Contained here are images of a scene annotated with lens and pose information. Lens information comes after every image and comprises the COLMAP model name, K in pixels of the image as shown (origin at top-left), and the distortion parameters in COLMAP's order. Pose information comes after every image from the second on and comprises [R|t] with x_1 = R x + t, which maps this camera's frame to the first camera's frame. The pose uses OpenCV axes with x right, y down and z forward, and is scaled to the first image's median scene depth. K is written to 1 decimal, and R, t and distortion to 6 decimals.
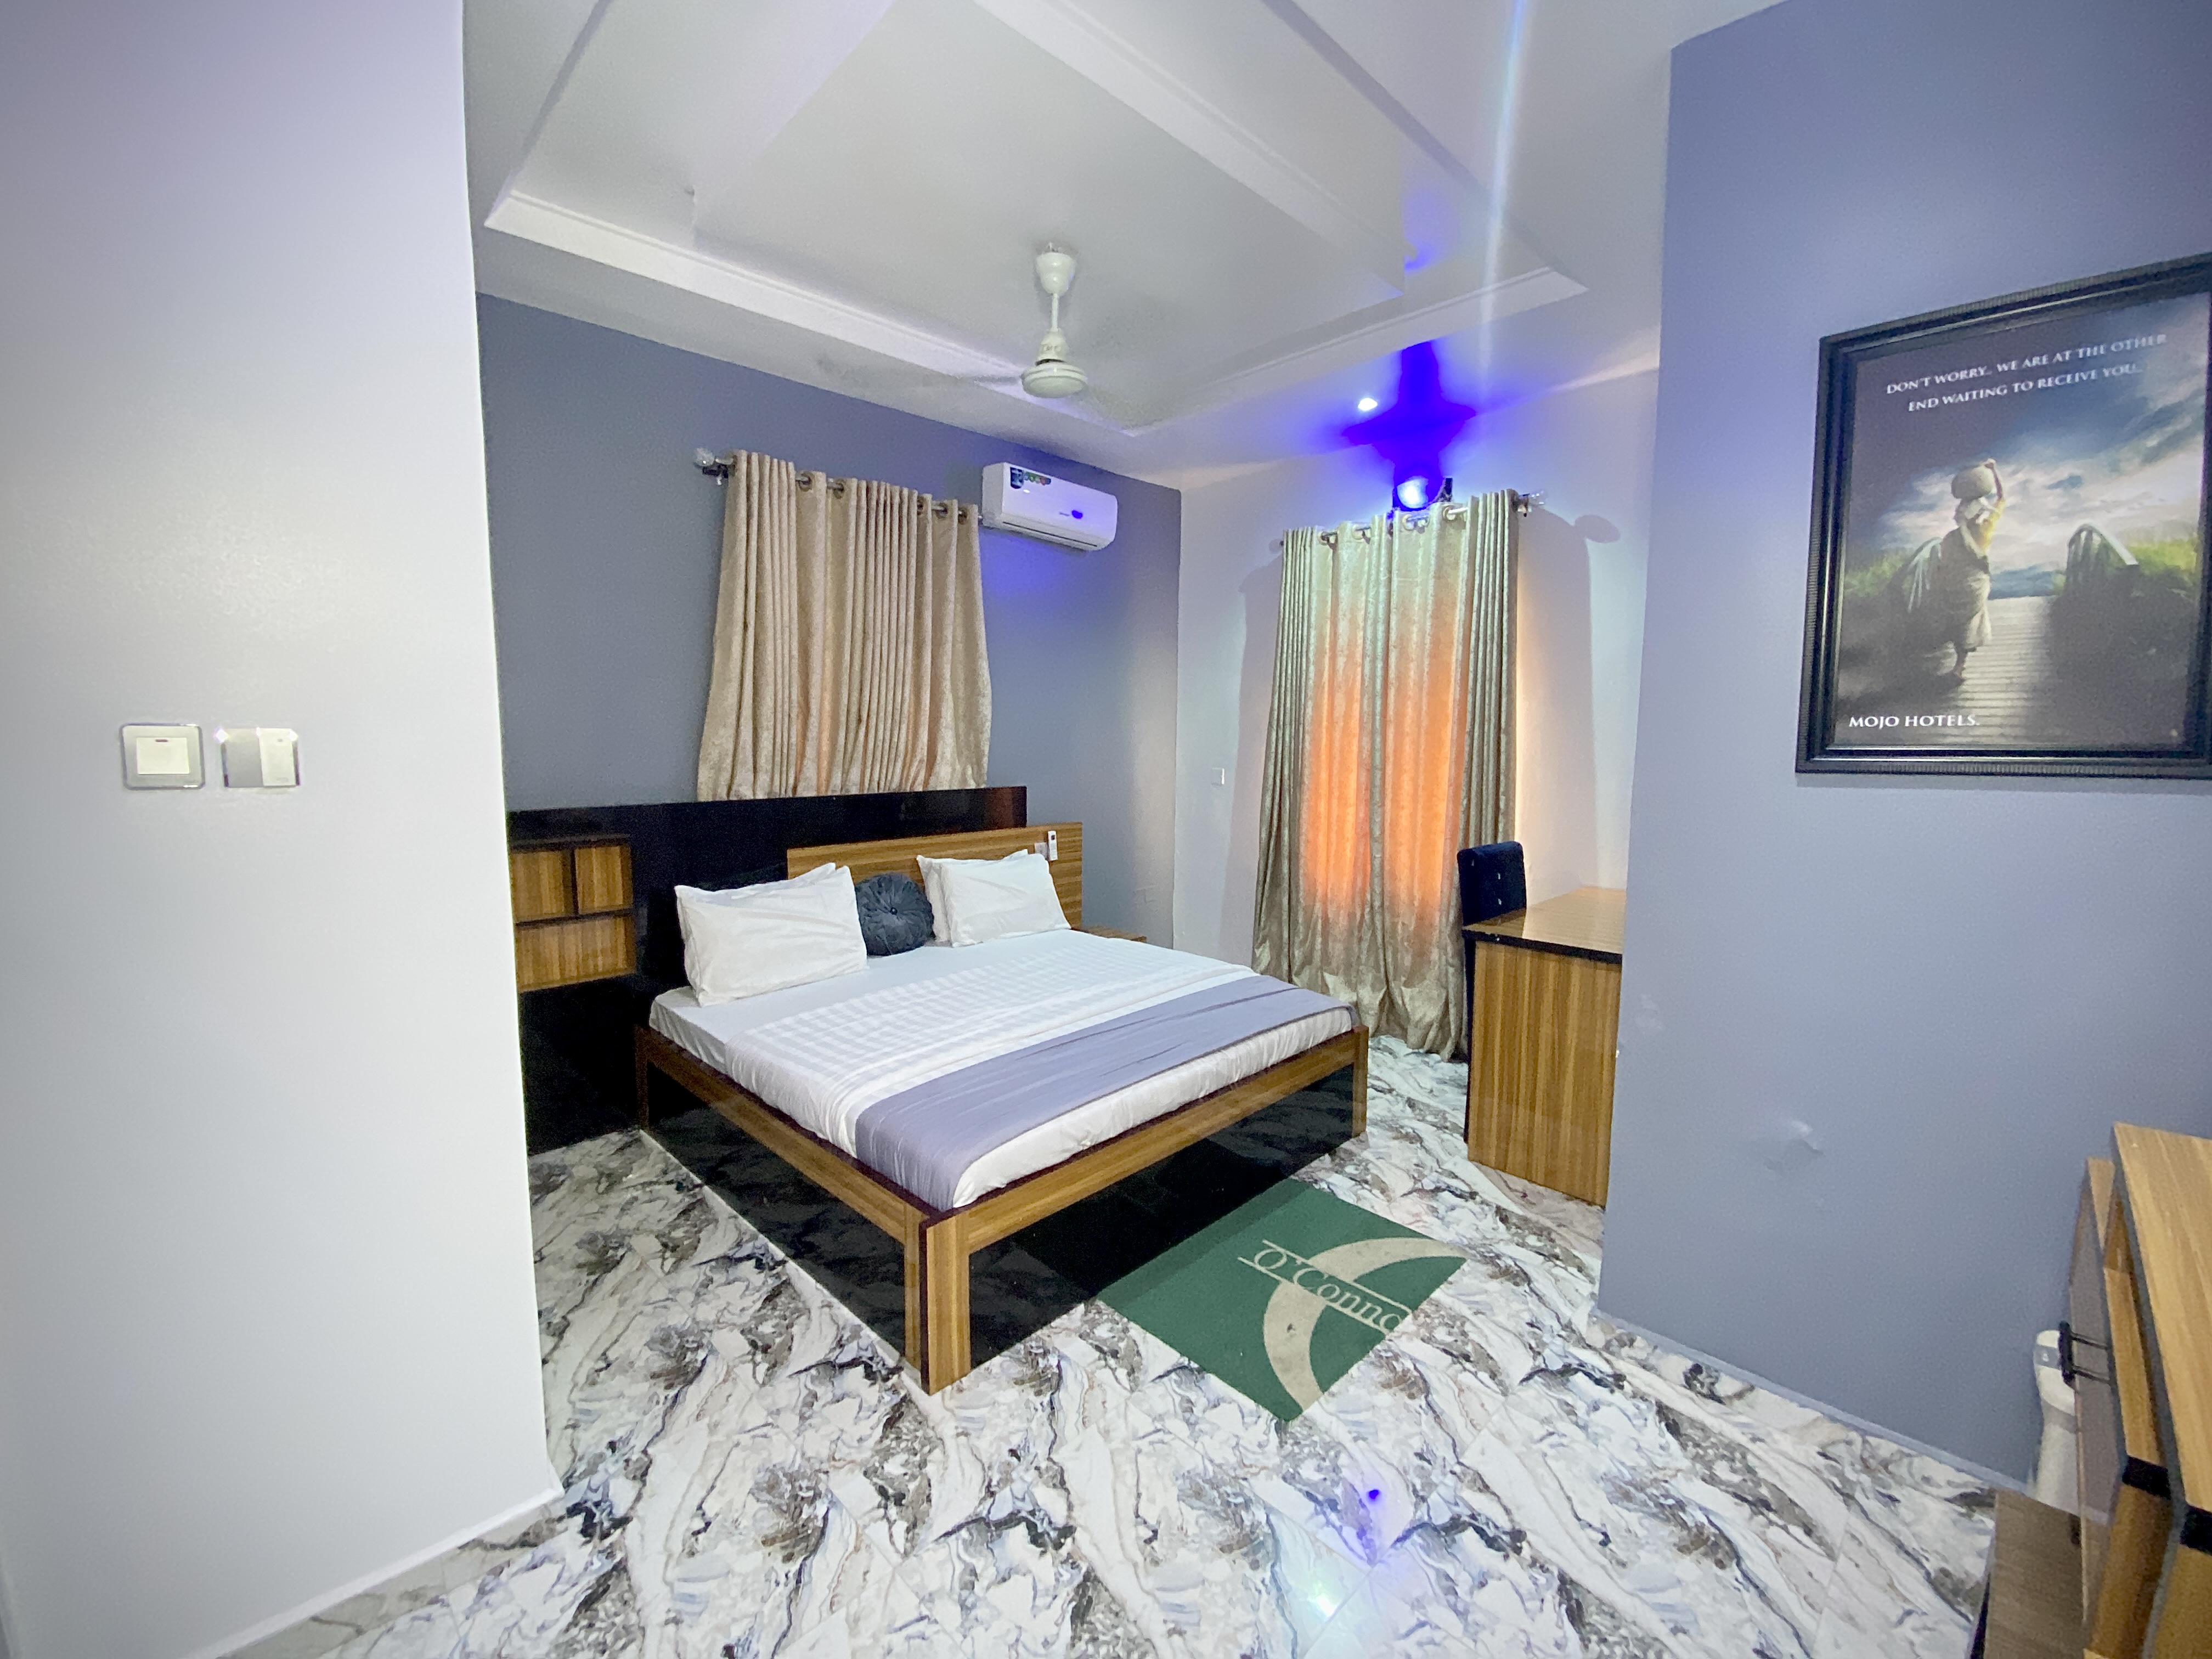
lens RADIAL K [[888.9, 0, 1100.7], [0, 888.9, 820.6], [0, 0, 1]] dist [-0.007290, -0.007099]
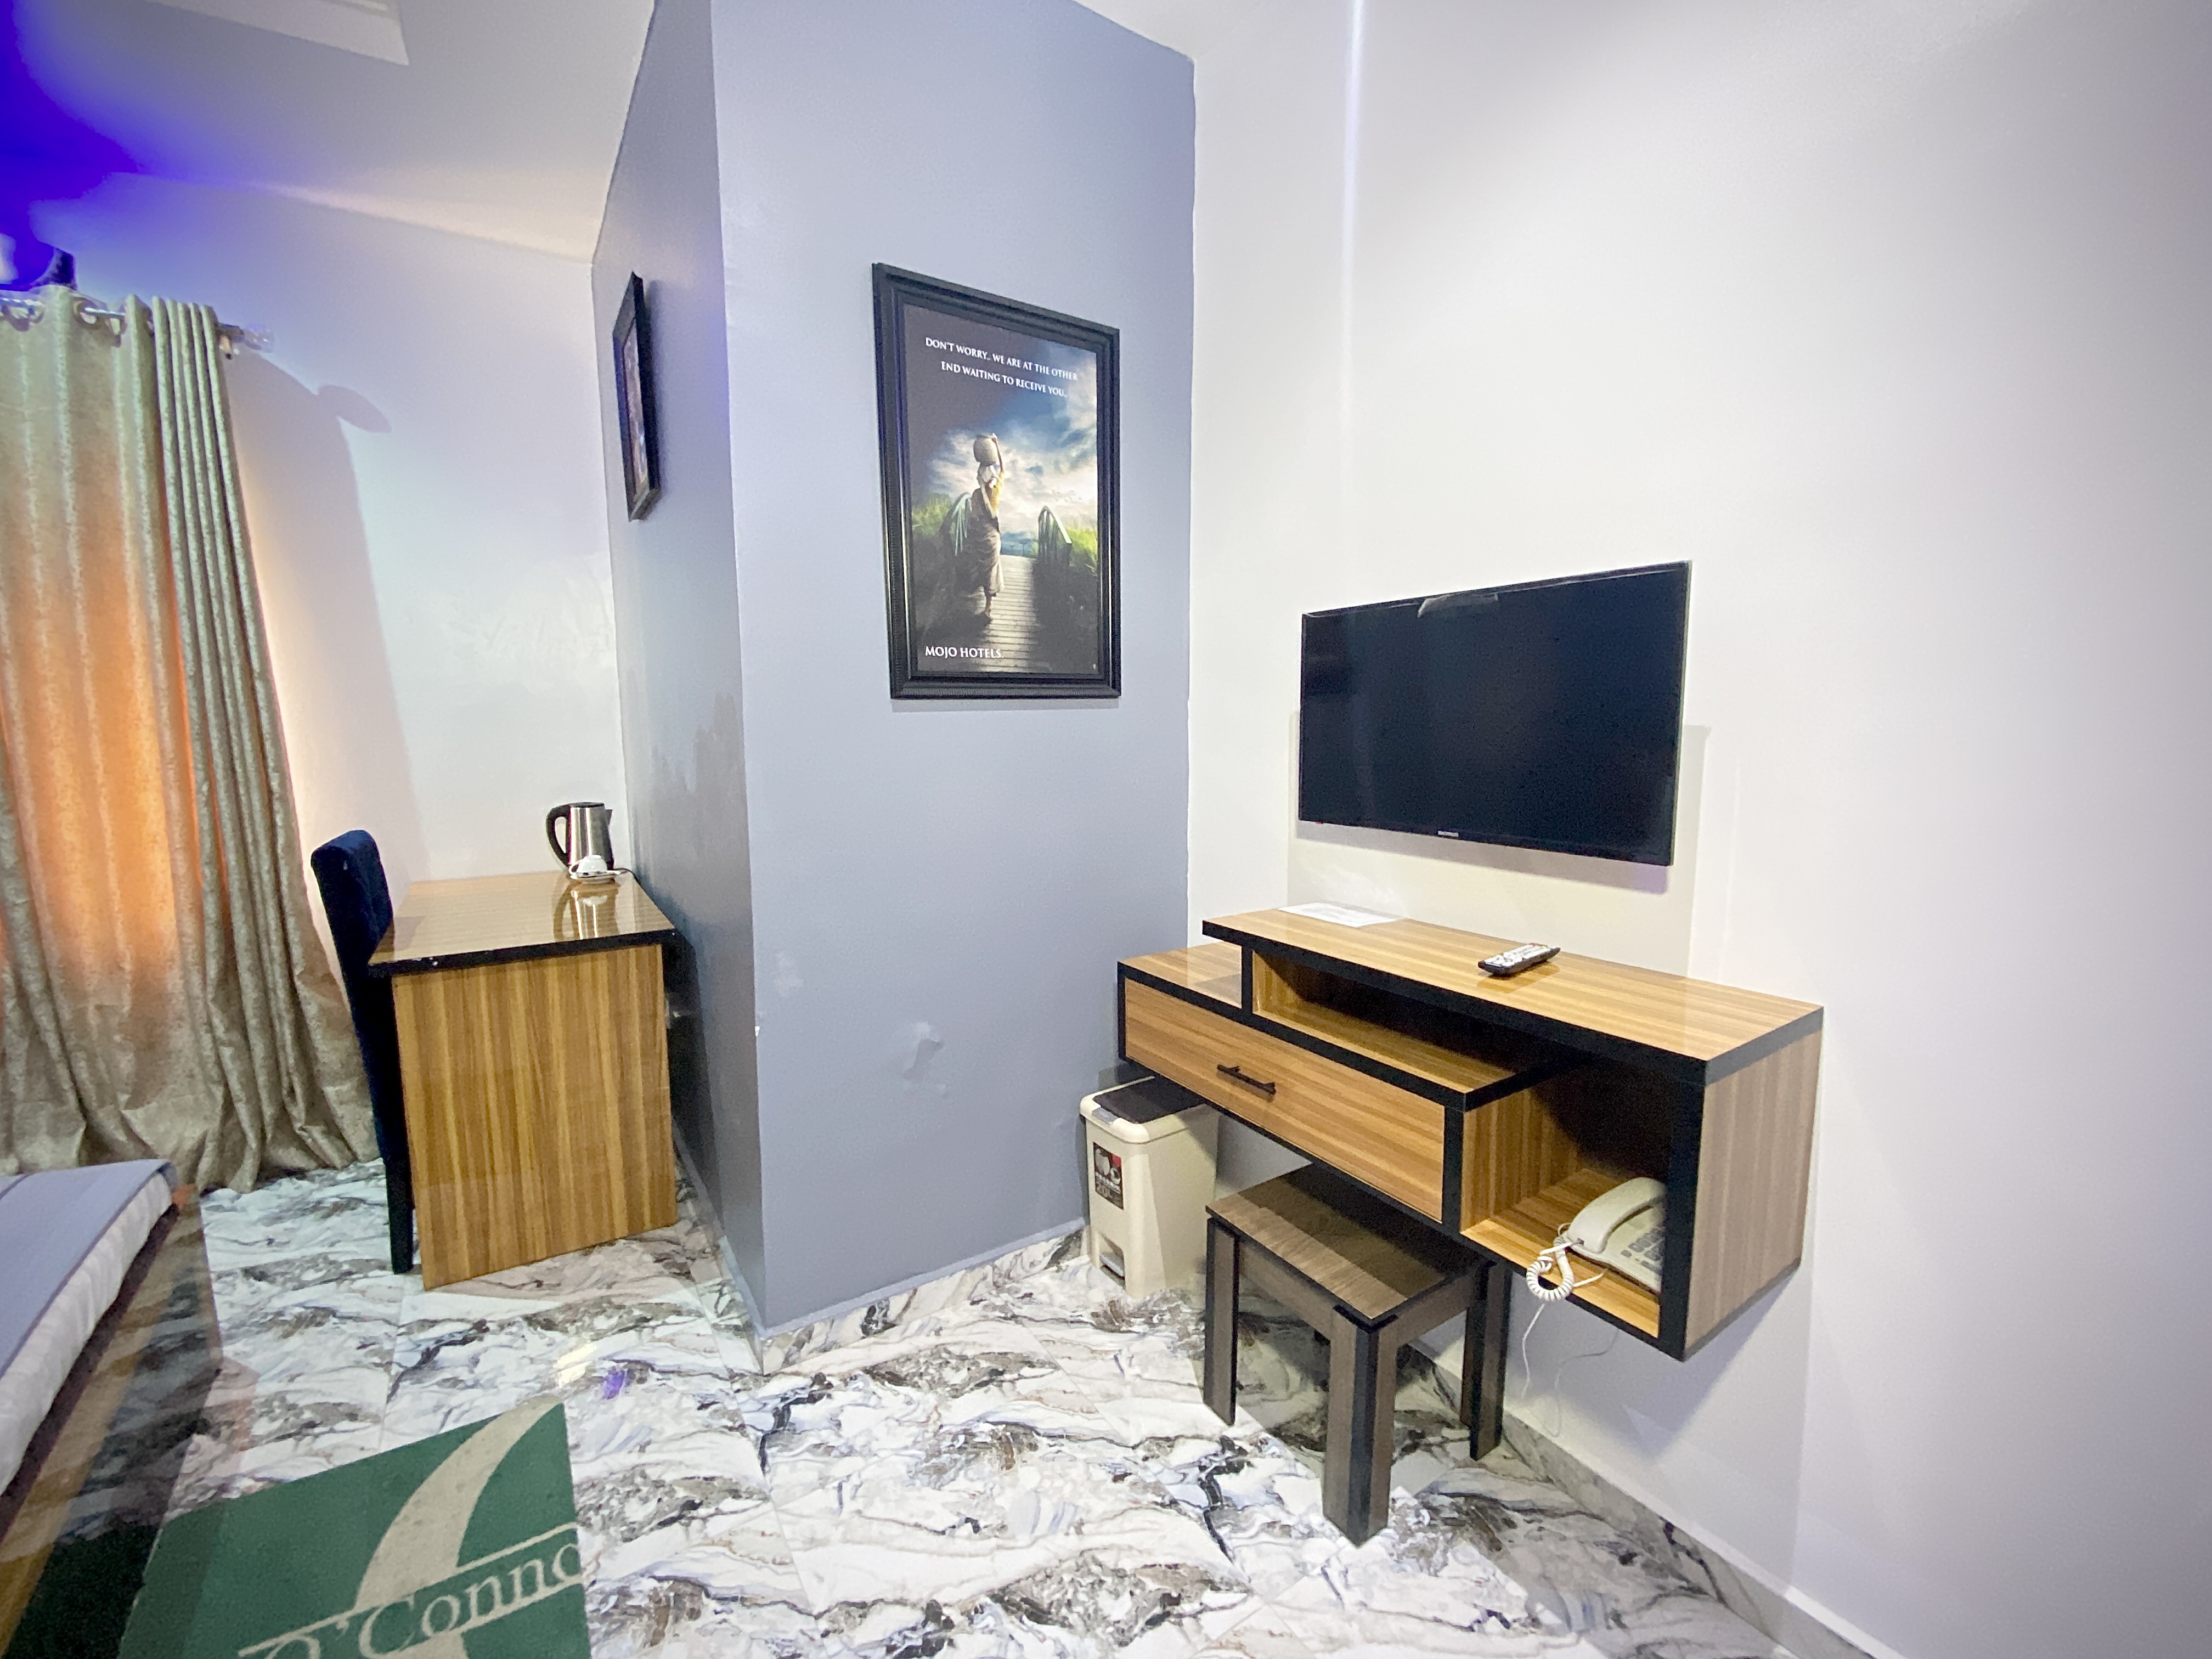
lens RADIAL K [[888.9, 0, 1126.6], [0, 888.9, 832.4], [0, 0, 1]] dist [-0.007290, -0.007099]
pose [[0.187277, -0.129139, 0.973782, -0.159834], [0.096886, 0.988916, 0.112513, 0.007232], [-0.977518, 0.073275, 0.197713, 0.466355]]
